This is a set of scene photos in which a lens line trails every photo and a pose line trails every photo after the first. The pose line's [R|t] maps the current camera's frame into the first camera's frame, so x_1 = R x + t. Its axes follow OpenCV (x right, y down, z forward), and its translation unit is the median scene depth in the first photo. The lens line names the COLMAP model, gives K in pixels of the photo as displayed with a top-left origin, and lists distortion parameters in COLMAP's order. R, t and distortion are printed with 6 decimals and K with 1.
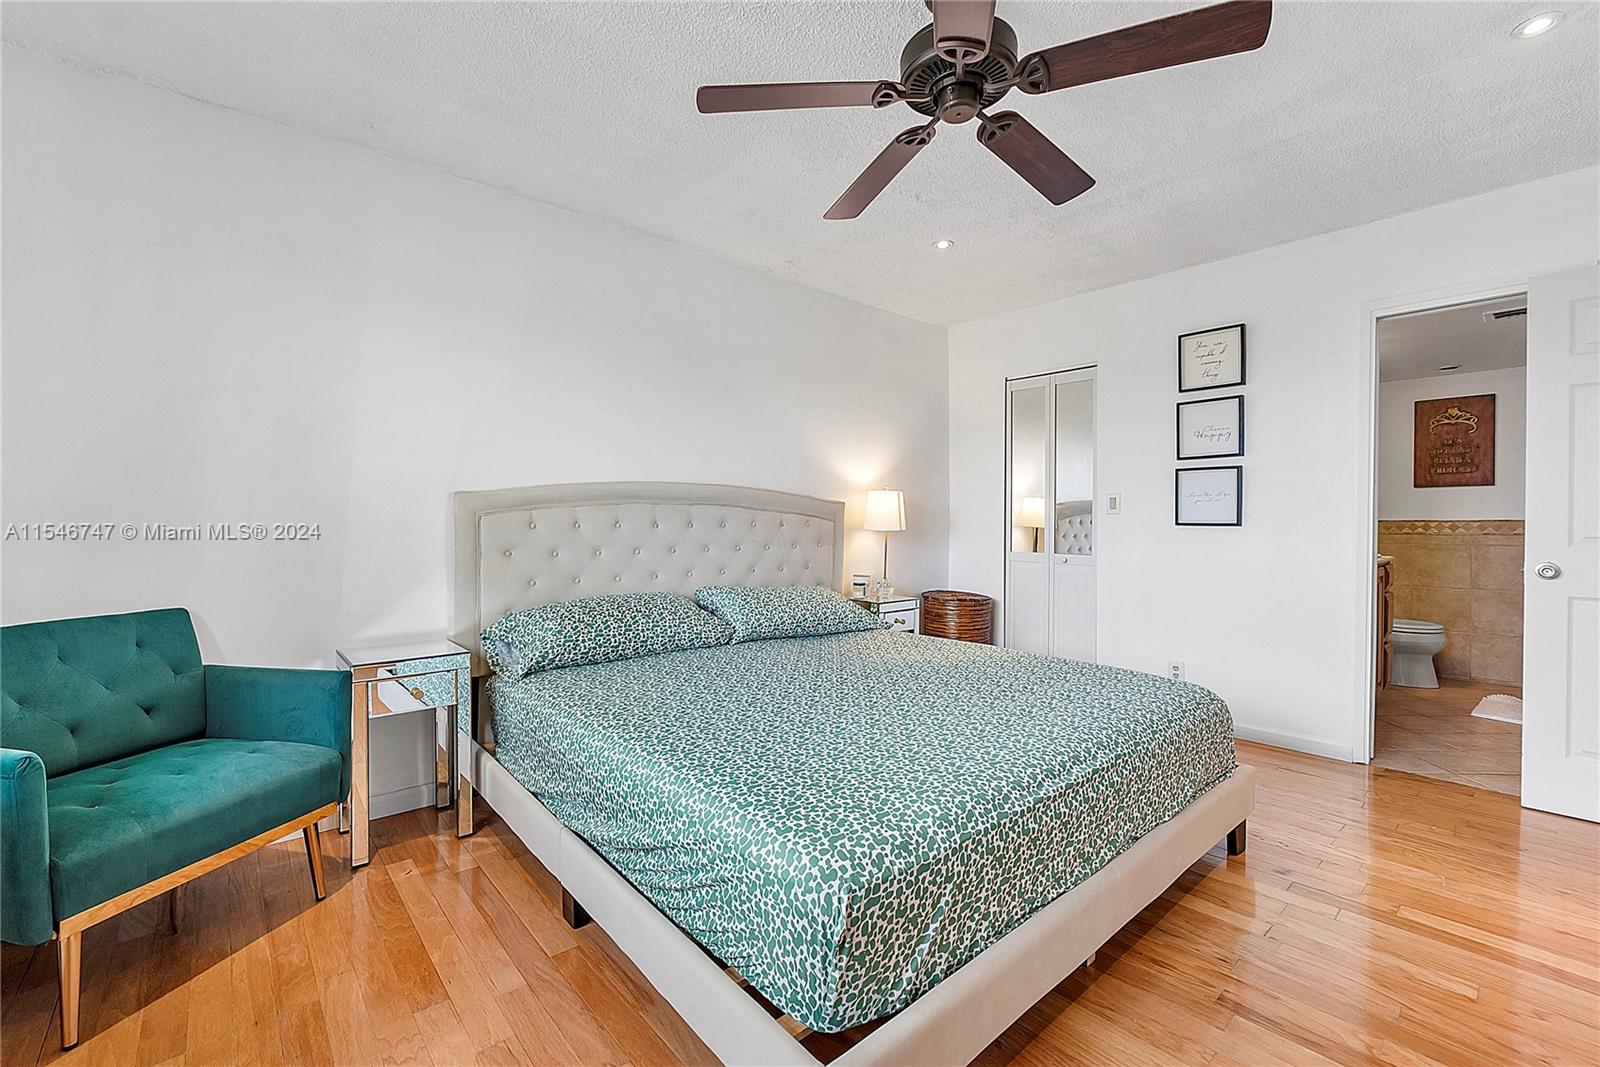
lens RADIAL K [[678.1, 0, 797.2], [0, 678.1, 526.8], [0, 0, 1]] dist [-0.010044, 0.000367]
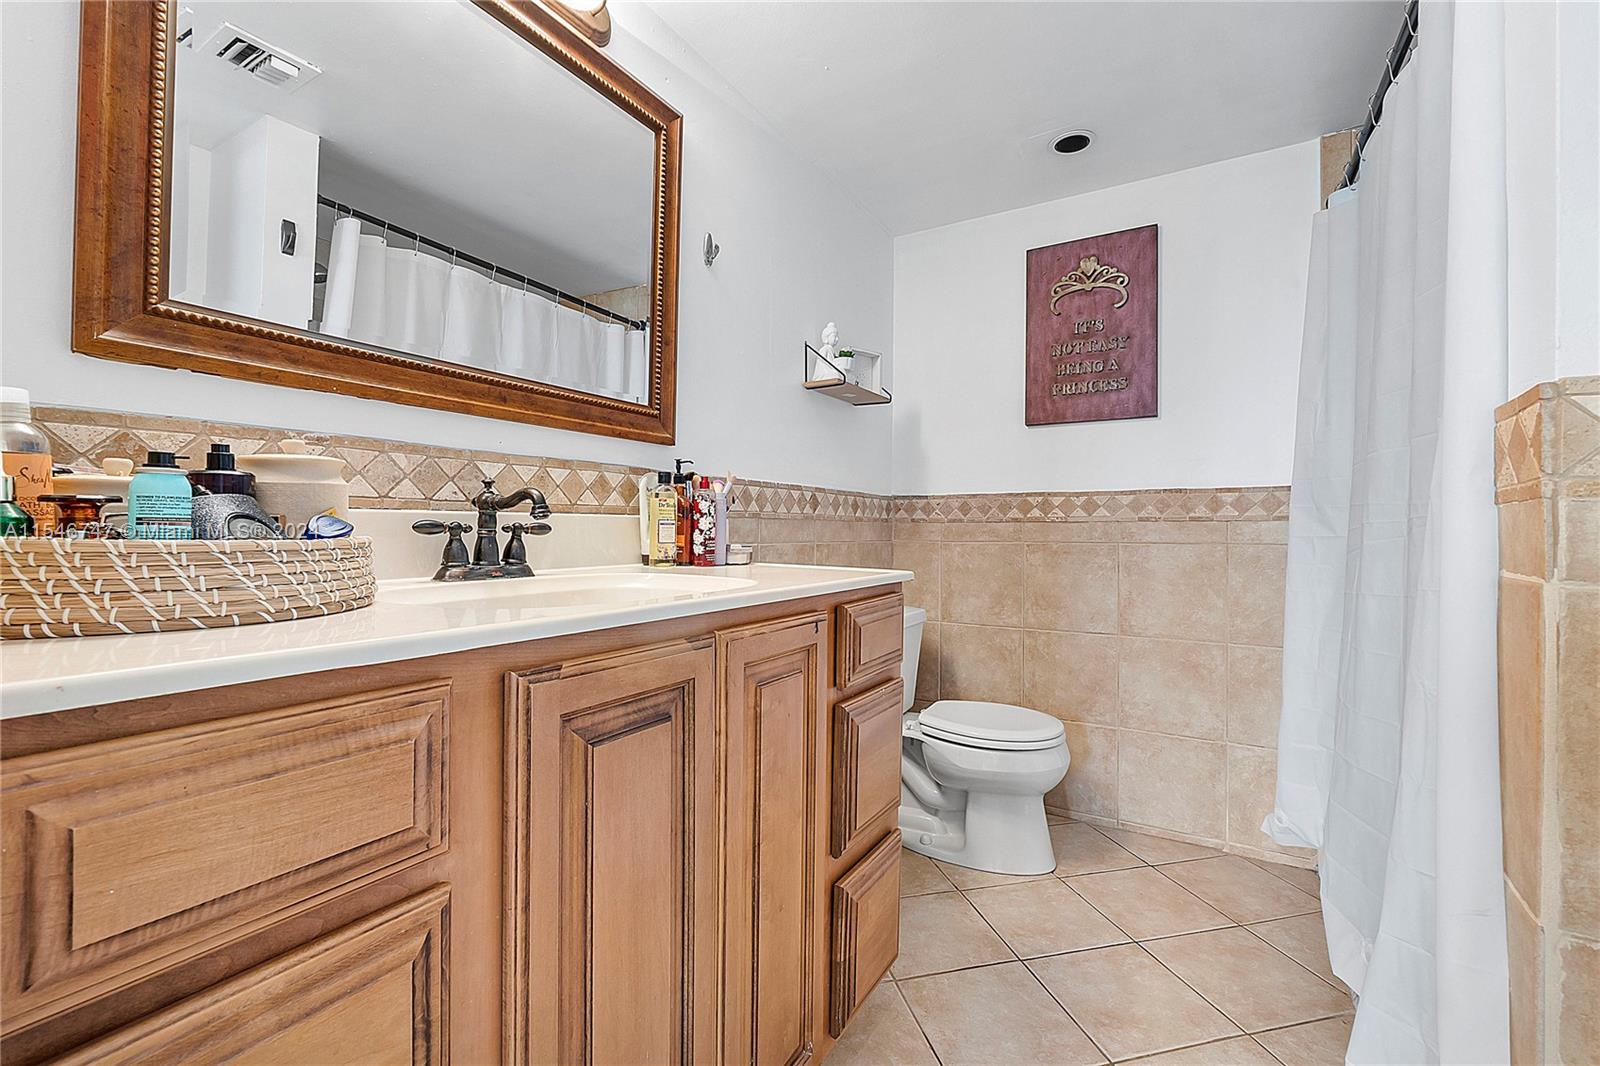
lens RADIAL K [[678.1, 0, 801.6], [0, 678.1, 528.0], [0, 0, 1]] dist [-0.010044, 0.000367]
pose [[0.944747, 0.008429, 0.327692, 0.628962], [-0.003804, 0.999884, -0.014753, 0.024717], [-0.327778, 0.012691, 0.944669, 0.615337]]
